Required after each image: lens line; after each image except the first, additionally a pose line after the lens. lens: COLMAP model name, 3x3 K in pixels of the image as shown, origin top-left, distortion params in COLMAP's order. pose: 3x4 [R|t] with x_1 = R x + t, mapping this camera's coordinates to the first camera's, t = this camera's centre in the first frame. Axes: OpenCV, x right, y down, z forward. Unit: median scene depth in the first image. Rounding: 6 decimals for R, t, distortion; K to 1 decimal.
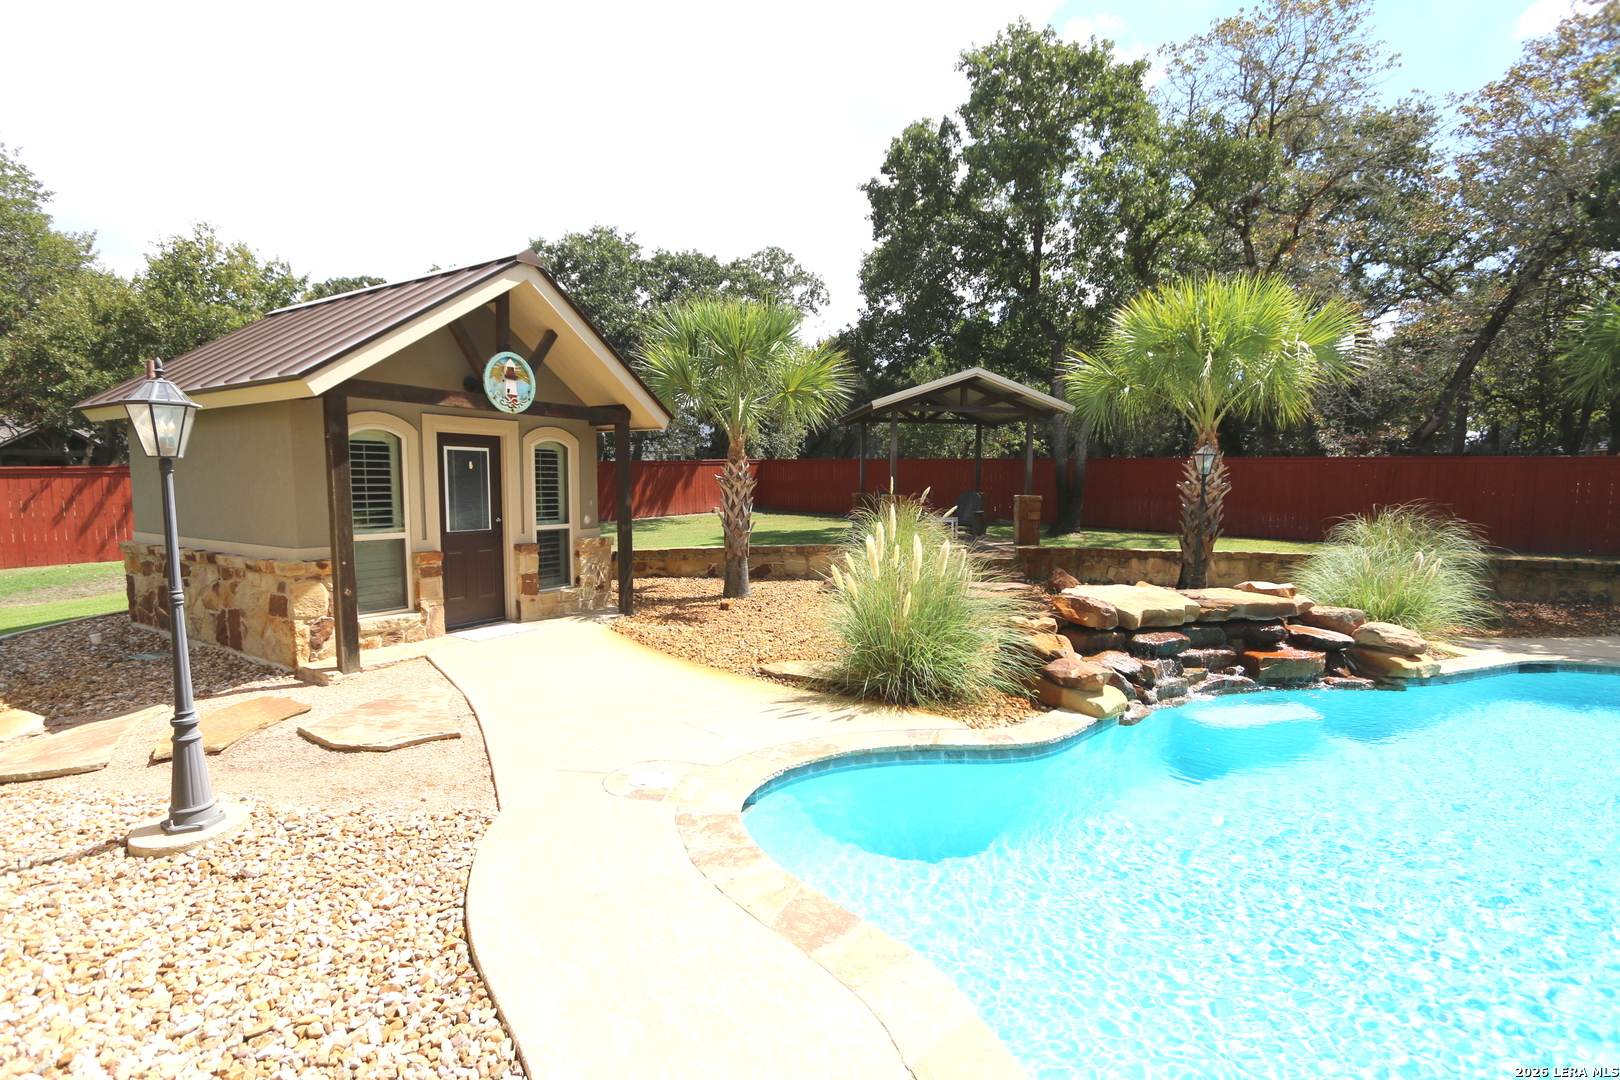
lens RADIAL K [[743.5, 0, 806.1], [0, 743.5, 551.1], [0, 0, 1]] dist [-0.016606, 0.001477]
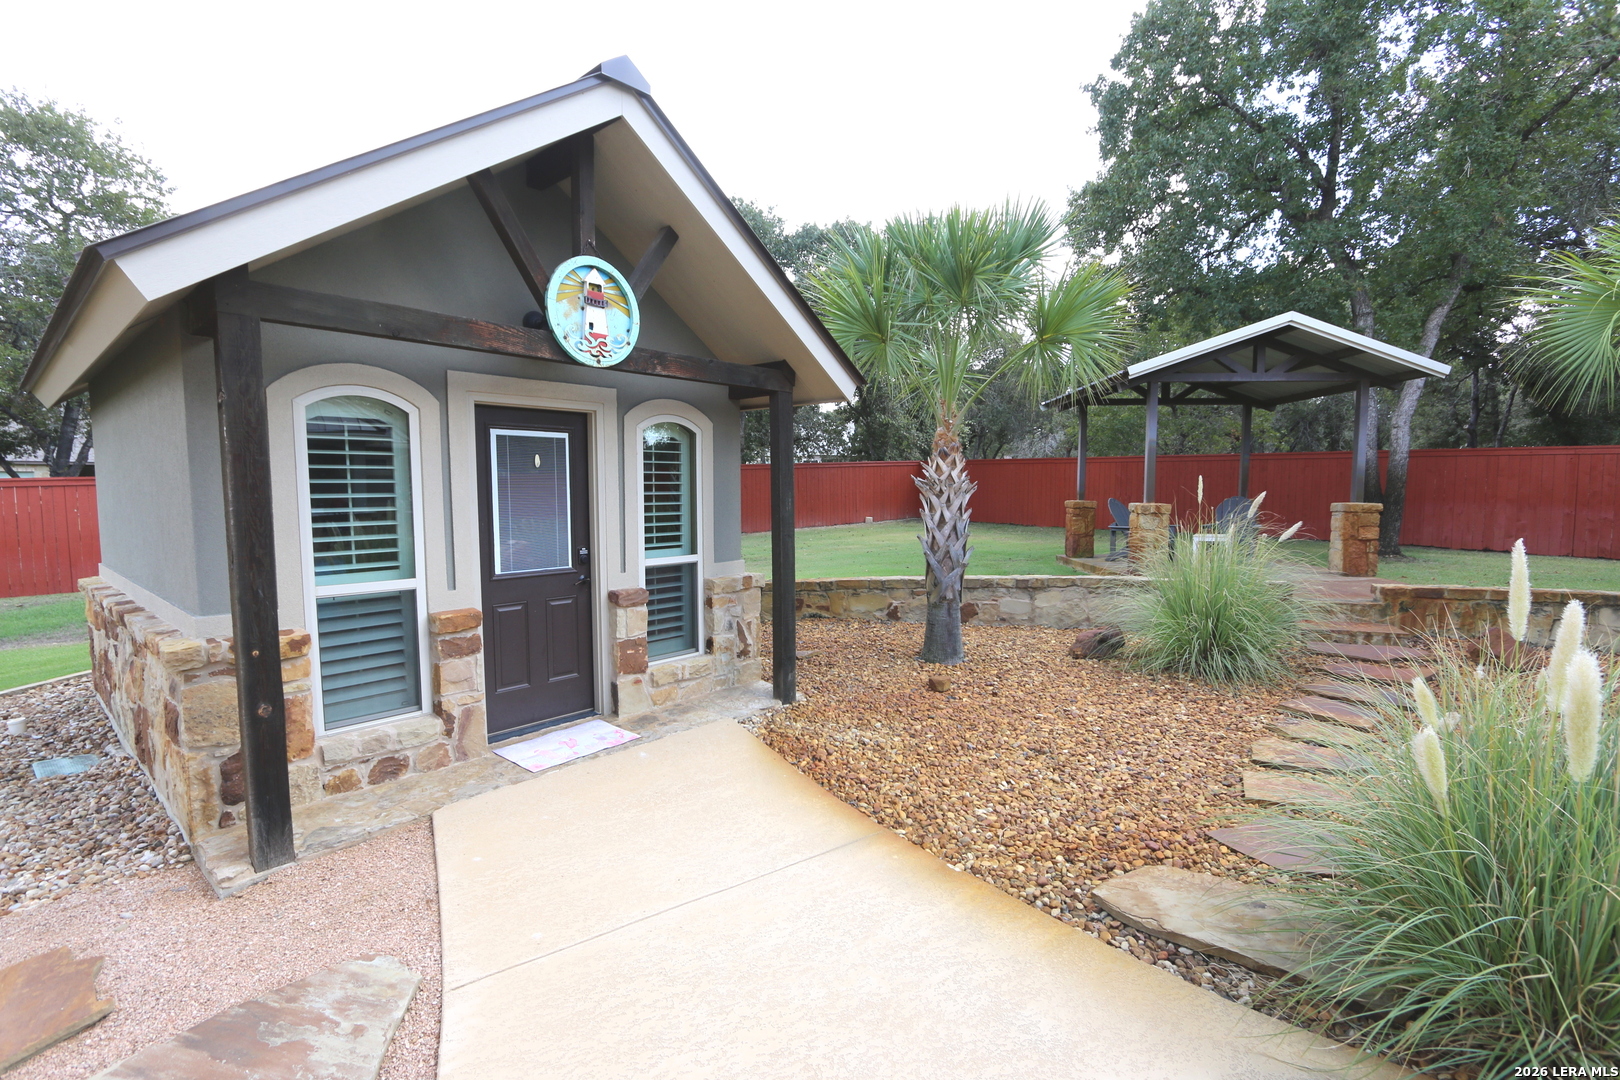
lens RADIAL K [[743.5, 0, 806.1], [0, 743.5, 551.1], [0, 0, 1]] dist [-0.016606, 0.001477]
pose [[0.984551, 0.005305, -0.175019, -0.125884], [-0.006834, 0.999944, -0.008132, -0.037511], [0.174966, 0.009203, 0.984531, 0.421931]]
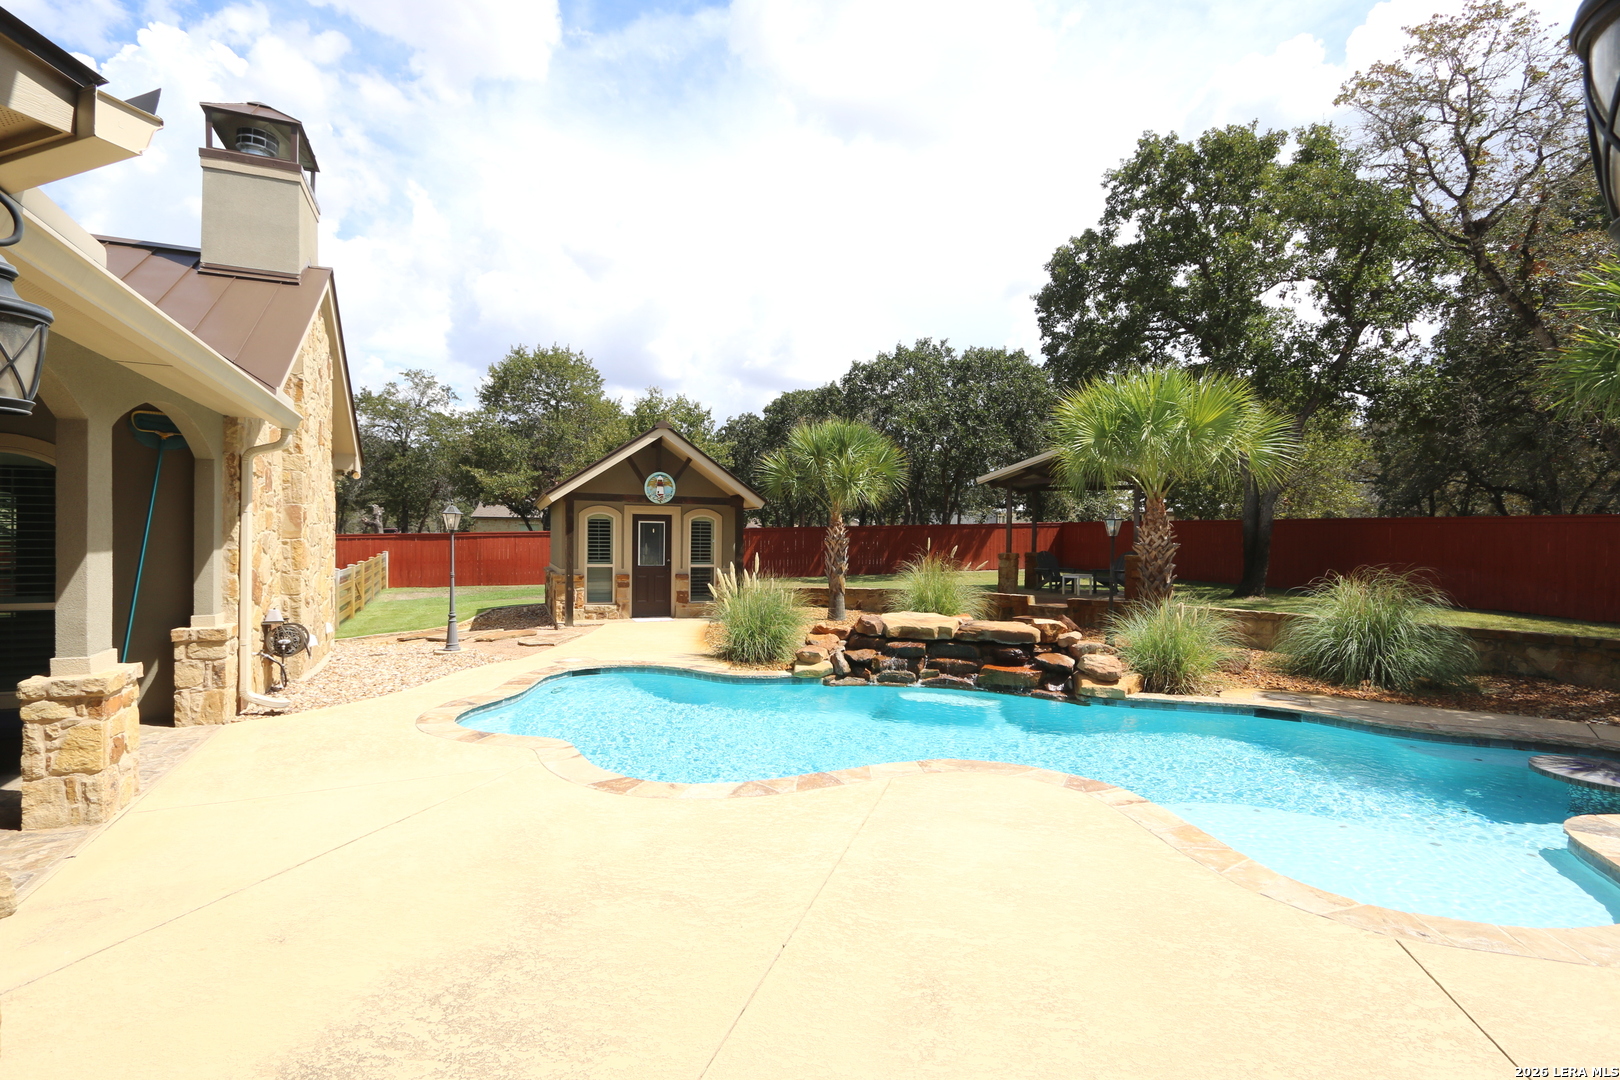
lens RADIAL K [[743.5, 0, 806.1], [0, 743.5, 551.1], [0, 0, 1]] dist [-0.016606, 0.001477]
pose [[0.803078, 0.013429, -0.595723, 0.920775], [-0.062330, 0.996155, -0.061570, 0.025515], [0.592605, 0.086577, 0.800827, -0.257872]]
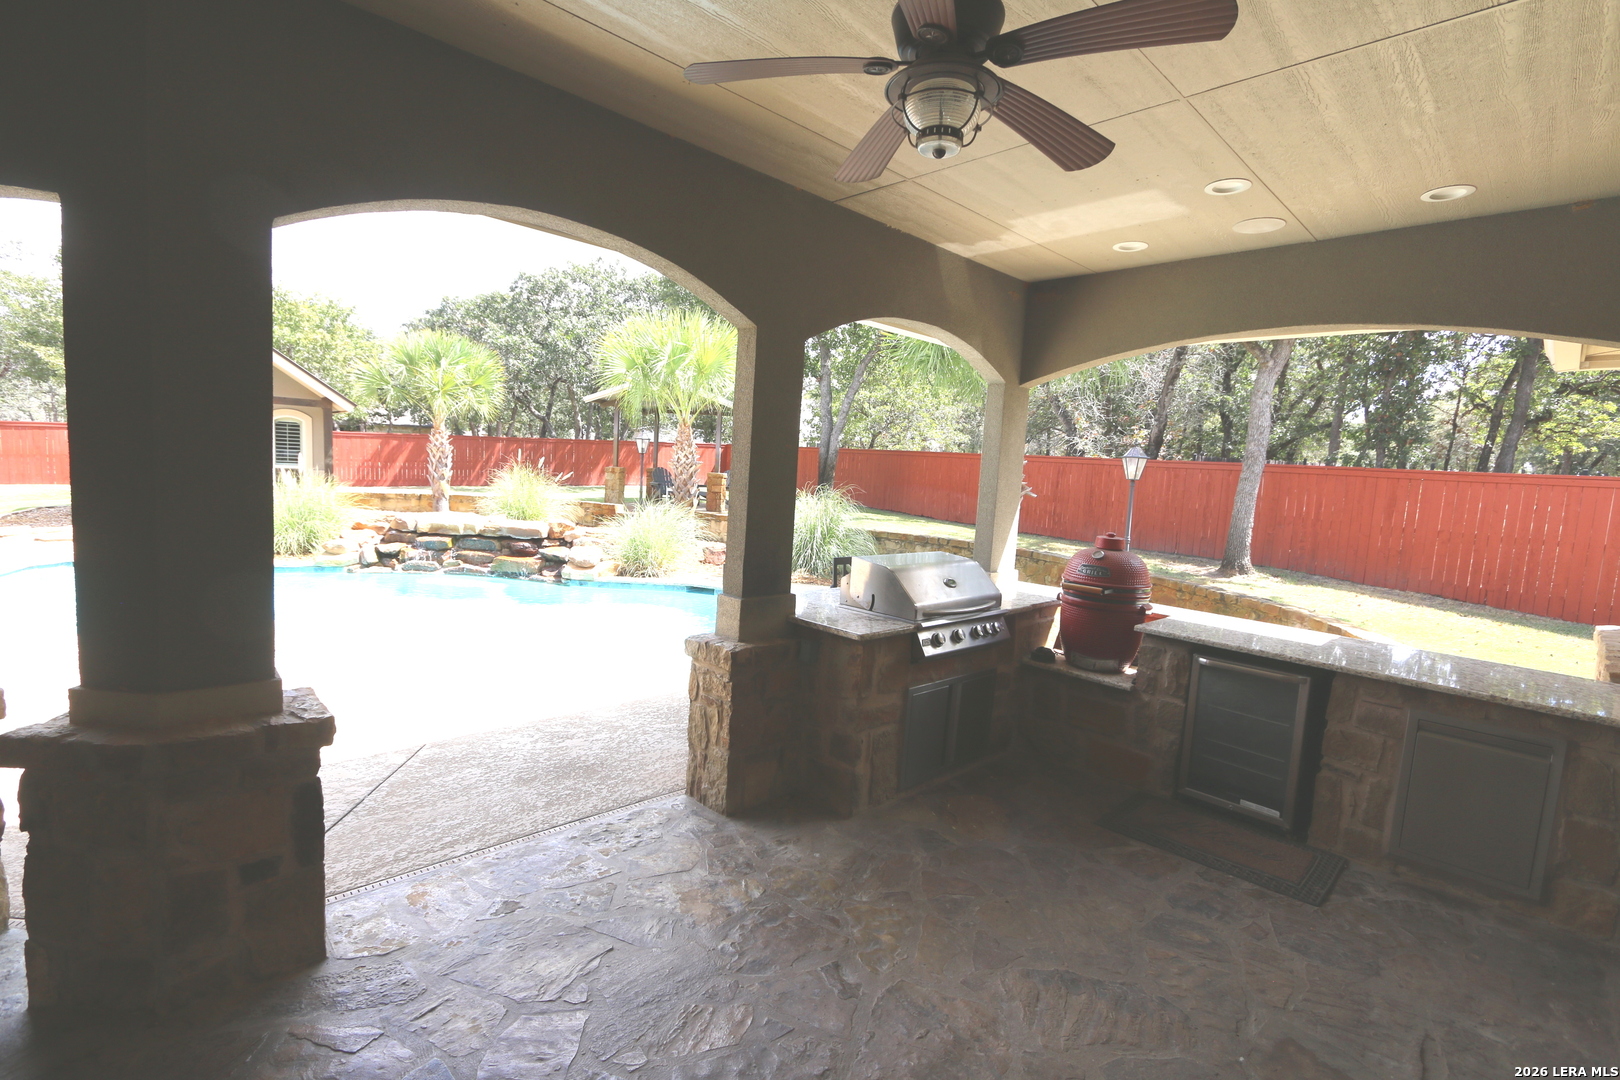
lens RADIAL K [[743.5, 0, 806.1], [0, 743.5, 551.1], [0, 0, 1]] dist [-0.016606, 0.001477]
pose [[0.948775, 0.083539, -0.304708, 1.387714], [-0.080236, 0.996502, 0.023370, 0.027130], [0.305594, 0.002276, 0.952159, -0.279682]]
